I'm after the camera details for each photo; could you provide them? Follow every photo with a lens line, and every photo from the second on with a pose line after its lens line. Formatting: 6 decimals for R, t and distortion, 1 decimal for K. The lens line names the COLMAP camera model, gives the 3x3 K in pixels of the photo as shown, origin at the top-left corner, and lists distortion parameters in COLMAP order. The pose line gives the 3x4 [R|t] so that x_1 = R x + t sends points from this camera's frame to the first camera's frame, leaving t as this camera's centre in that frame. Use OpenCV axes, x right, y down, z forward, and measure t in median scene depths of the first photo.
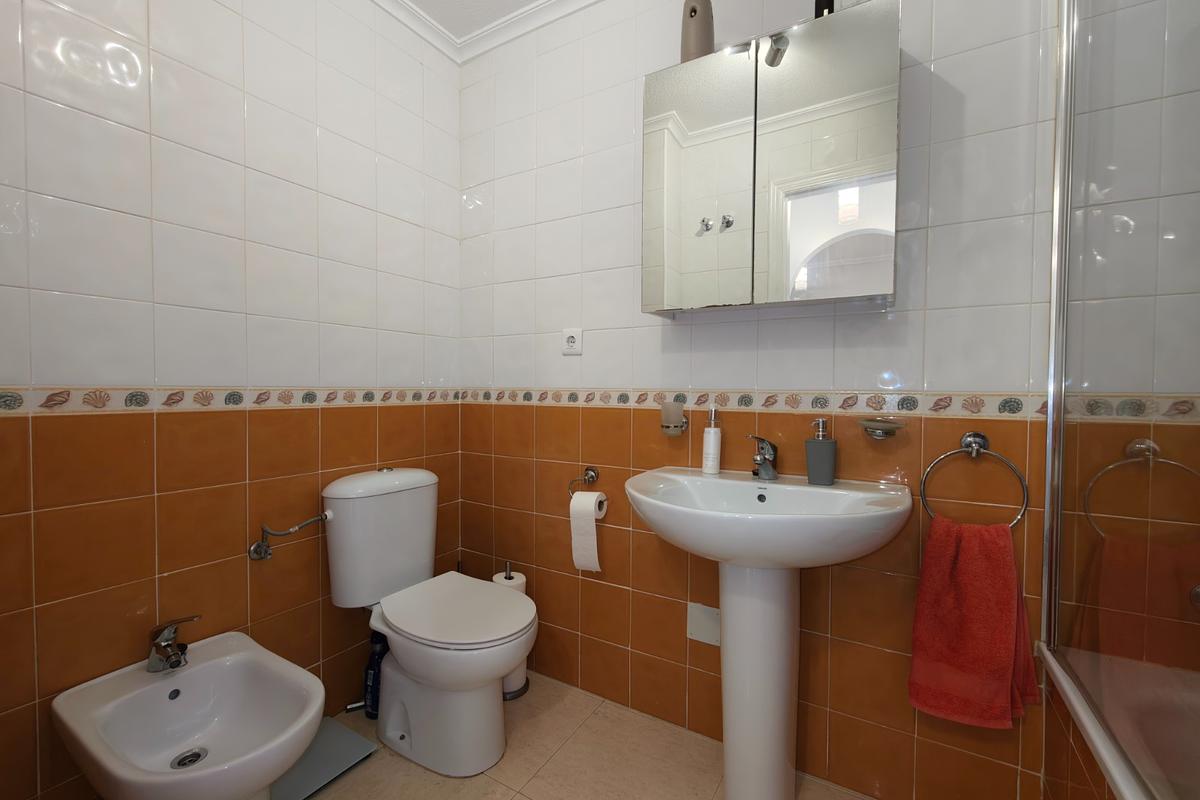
lens RADIAL K [[495.9, 0, 603.3], [0, 495.9, 399.1], [0, 0, 1]] dist [0.000684, 0.000347]
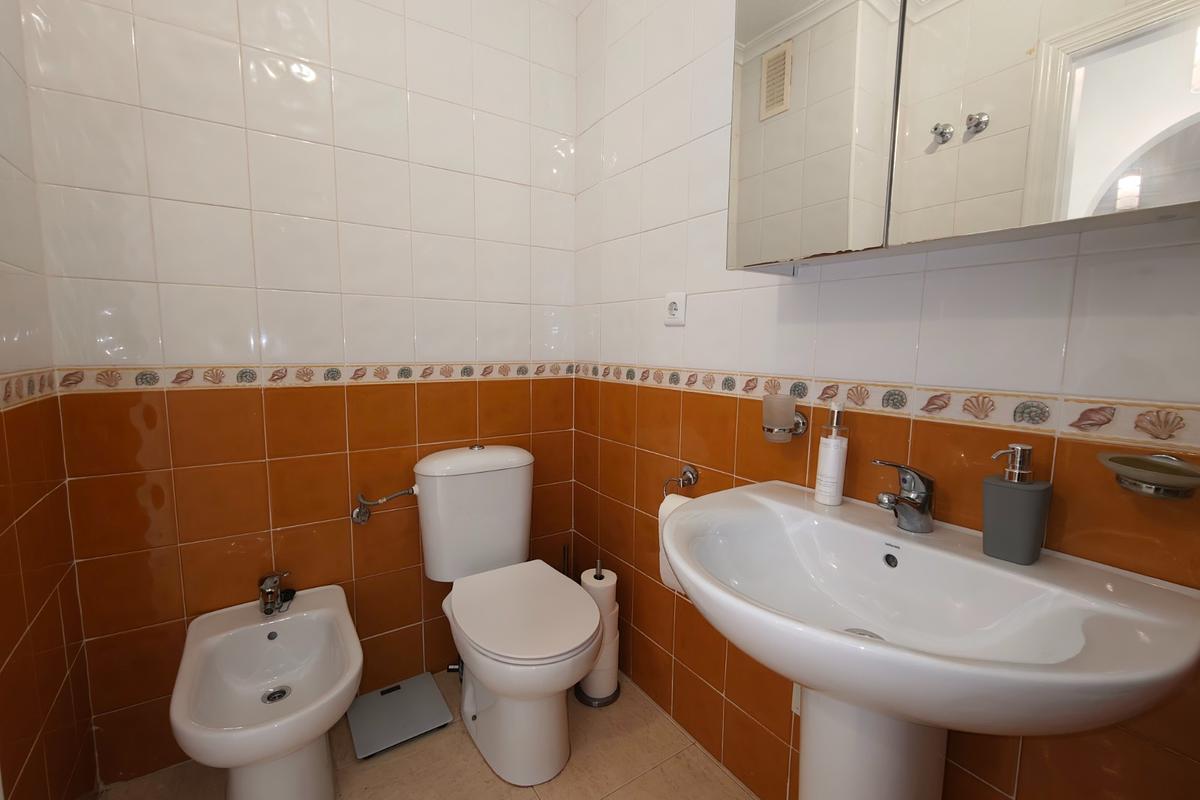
lens RADIAL K [[500.2, 0, 597.2], [0, 500.2, 401.2], [0, 0, 1]] dist [-0.000521, 0.000876]
pose [[0.903911, 0.053438, -0.424368, 0.203992], [-0.016298, 0.995747, 0.090672, -0.044902], [0.427409, -0.075043, 0.900938, 0.239938]]
